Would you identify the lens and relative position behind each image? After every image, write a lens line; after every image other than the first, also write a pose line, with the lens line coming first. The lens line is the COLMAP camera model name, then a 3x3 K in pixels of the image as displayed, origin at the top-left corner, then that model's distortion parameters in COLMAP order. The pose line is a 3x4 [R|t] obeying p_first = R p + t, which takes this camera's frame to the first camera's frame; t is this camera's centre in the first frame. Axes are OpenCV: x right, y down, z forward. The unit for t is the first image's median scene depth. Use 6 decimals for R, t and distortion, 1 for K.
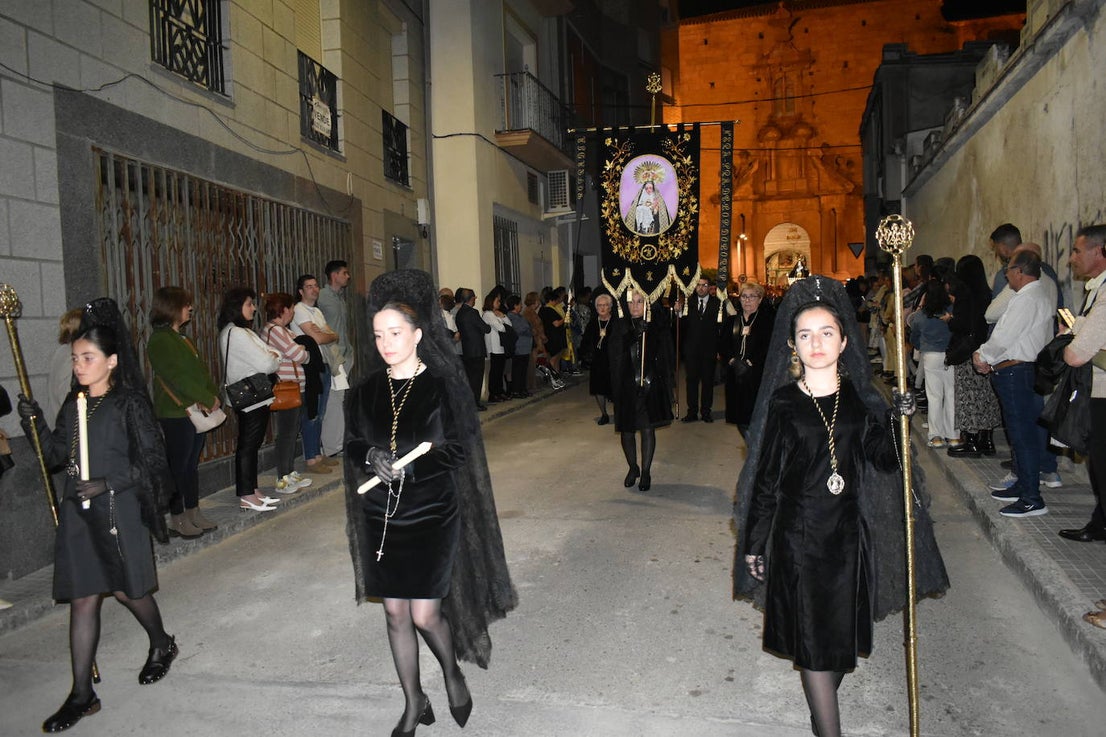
lens RADIAL K [[858.3, 0, 553.0], [0, 858.3, 368.5], [0, 0, 1]] dist [-0.013013, 0.004157]
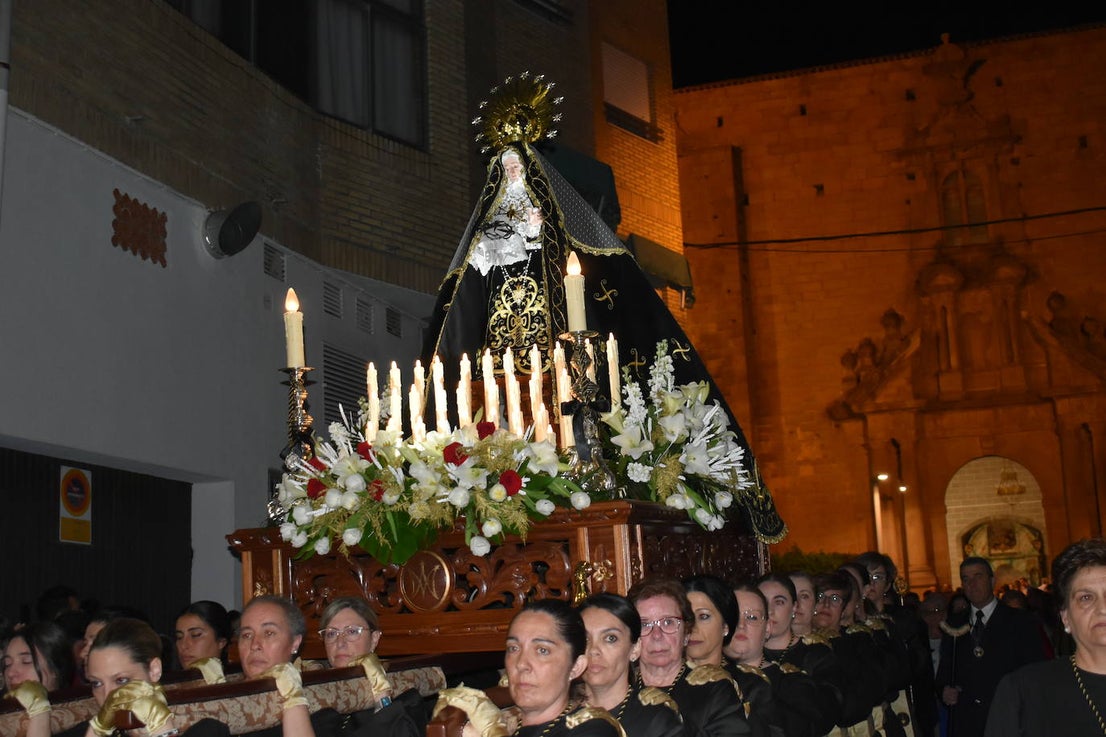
lens RADIAL K [[1472.1, 0, 553.0], [0, 1472.1, 368.5], [0, 0, 1]] dist [-0.009951, -0.035480]
pose [[0.999130, -0.015098, -0.038876, 0.063198], [0.005045, 0.969080, -0.246697, -0.016538], [0.041399, 0.246286, 0.968313, 0.186856]]
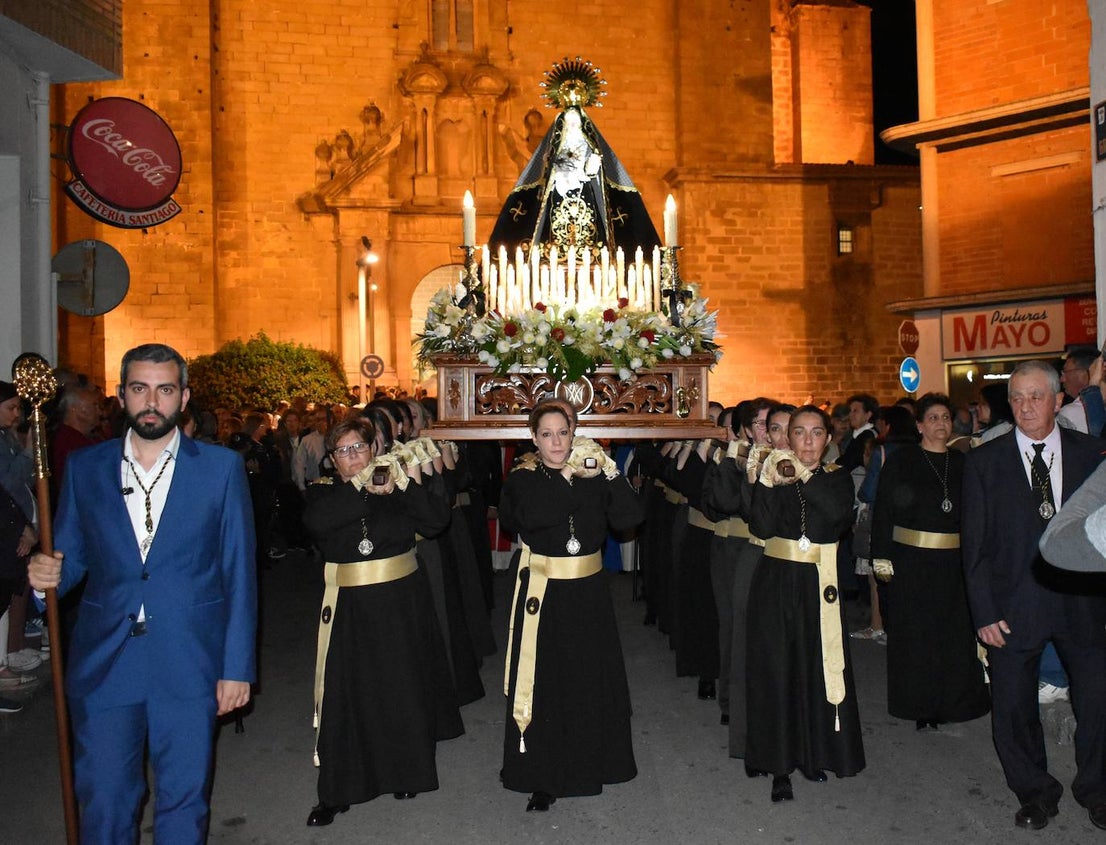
lens RADIAL K [[1141.2, 0, 631.1], [0, 1141.2, 424.4], [0, 0, 1]] dist [-0.020981, 0.014663]
pose [[0.898162, 0.021110, 0.439158, 0.080174], [0.010698, 0.997502, -0.069829, -0.033432], [-0.439535, 0.067416, 0.895692, 0.388580]]
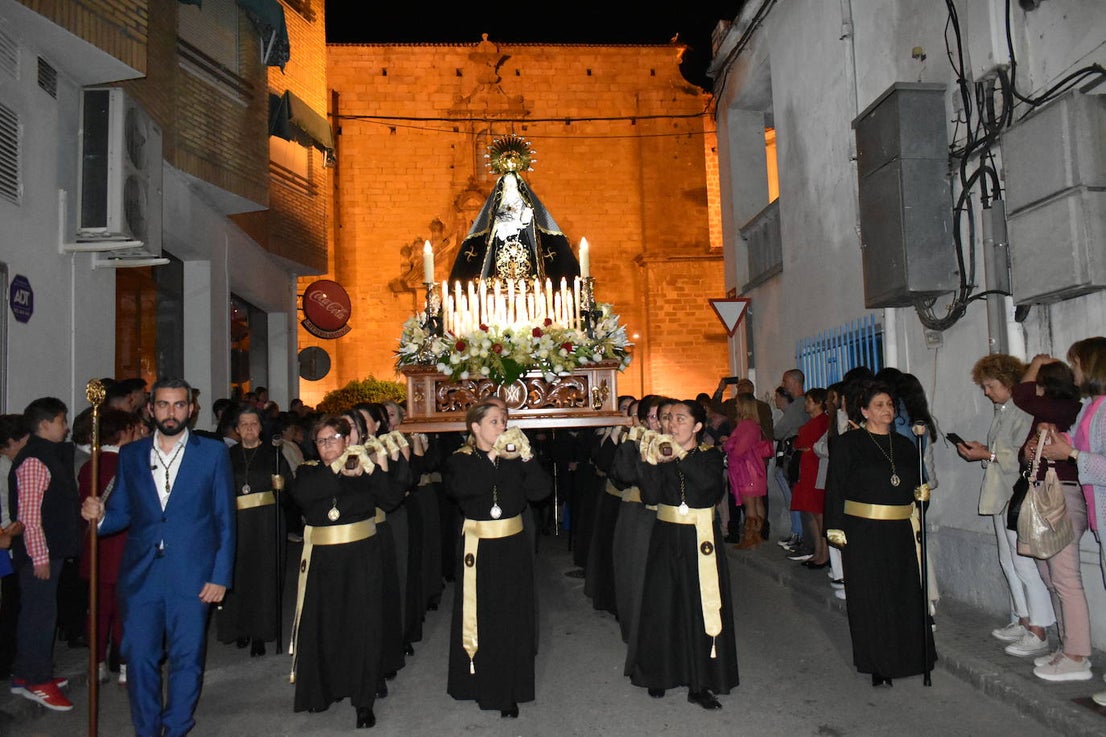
lens RADIAL K [[922.2, 0, 553.0], [0, 922.2, 368.5], [0, 0, 1]] dist [-0.012580, -0.002322]
pose [[0.937831, 0.029901, 0.345801, 0.052229], [0.020042, 0.989955, -0.139956, -0.022684], [-0.346512, 0.138185, 0.927811, 0.272232]]
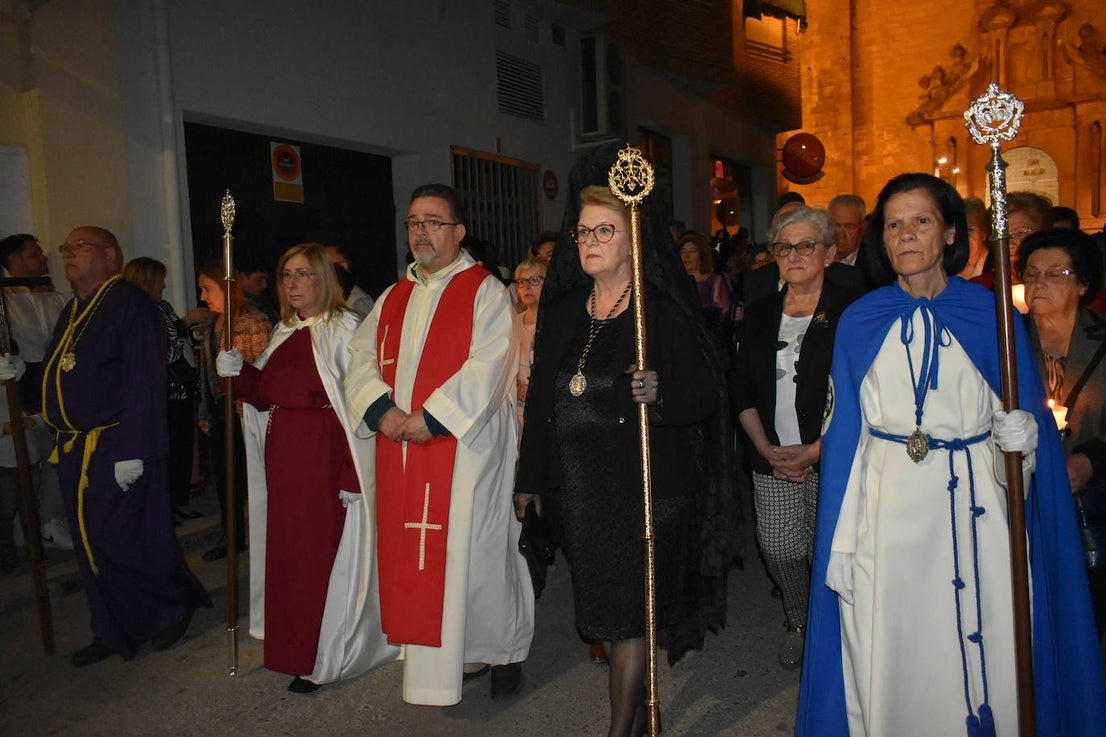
lens RADIAL K [[858.3, 0, 553.0], [0, 858.3, 368.5], [0, 0, 1]] dist [-0.013013, 0.004157]
pose [[0.971242, 0.012686, -0.237758, 0.071291], [-0.002536, 0.999074, 0.042948, -0.019097], [0.238082, -0.041110, 0.970375, 0.231305]]
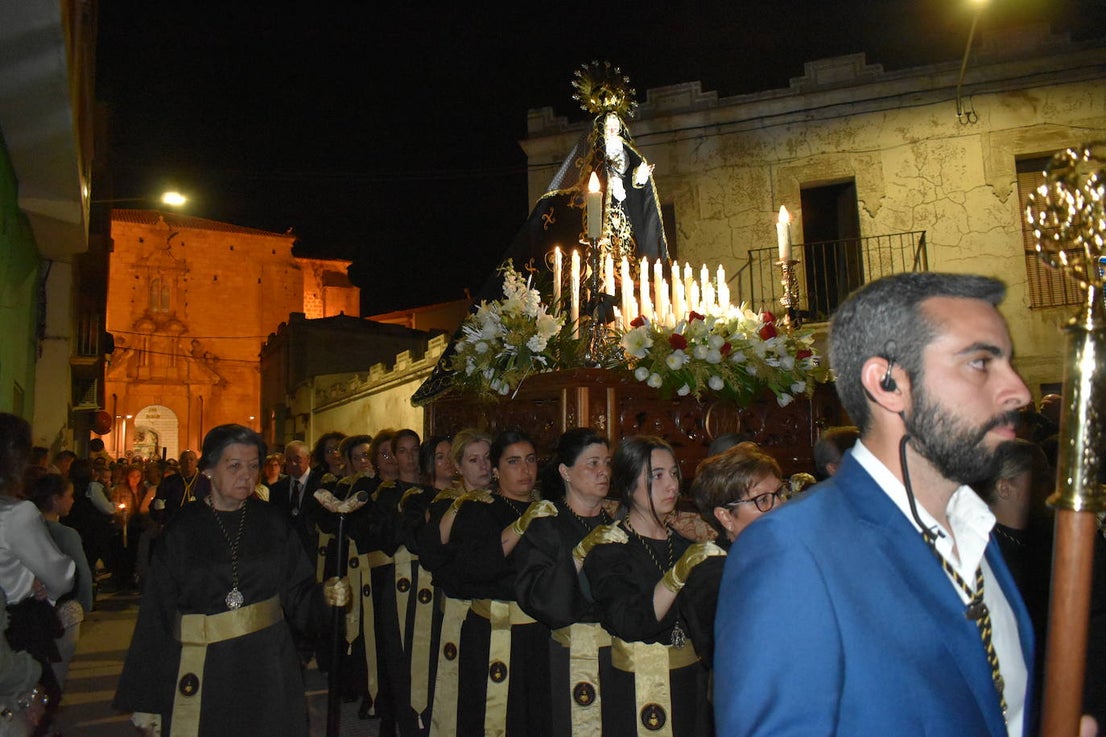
lens RADIAL K [[858.3, 0, 553.0], [0, 858.3, 368.5], [0, 0, 1]] dist [-0.013013, 0.004157]
pose [[0.728577, 0.099451, 0.677706, -0.112955], [0.041758, 0.981114, -0.188867, 0.015562], [-0.683690, 0.165904, 0.710665, -0.153210]]
